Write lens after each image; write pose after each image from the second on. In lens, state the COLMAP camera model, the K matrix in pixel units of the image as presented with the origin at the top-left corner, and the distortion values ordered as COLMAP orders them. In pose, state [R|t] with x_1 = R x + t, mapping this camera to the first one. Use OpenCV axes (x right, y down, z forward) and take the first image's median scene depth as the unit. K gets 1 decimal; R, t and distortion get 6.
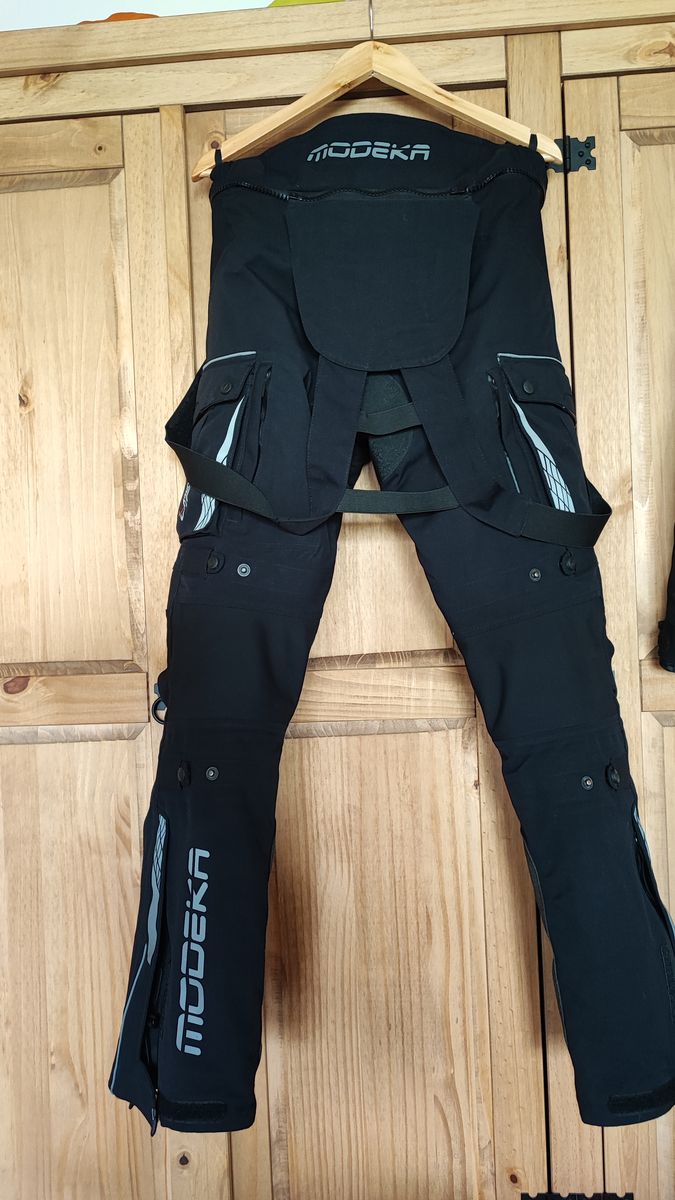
lens RADIAL K [[845.6, 0, 334.0], [0, 845.6, 598.2], [0, 0, 1]] dist [0.053451, -0.060637]
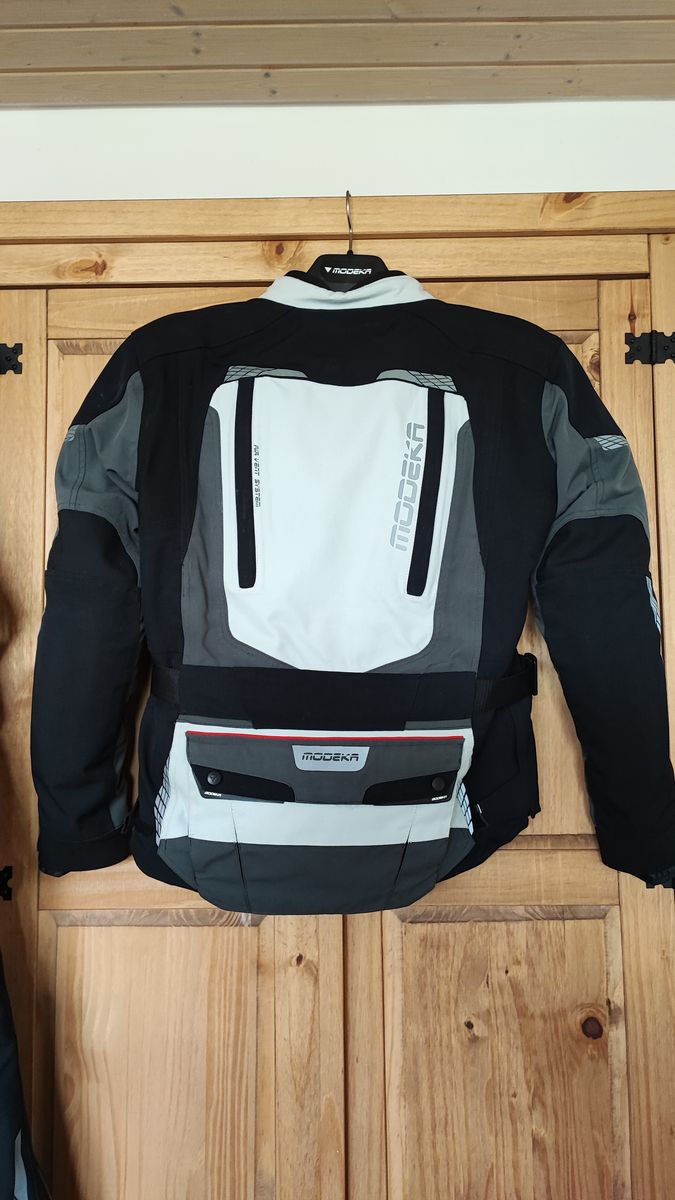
lens RADIAL K [[845.6, 0, 334.0], [0, 845.6, 598.2], [0, 0, 1]] dist [0.053451, -0.060637]
pose [[0.997929, 0.034437, 0.054327, 0.639617], [-0.028910, 0.994625, -0.099428, -0.136475], [-0.057458, 0.097652, 0.993561, -0.029006]]
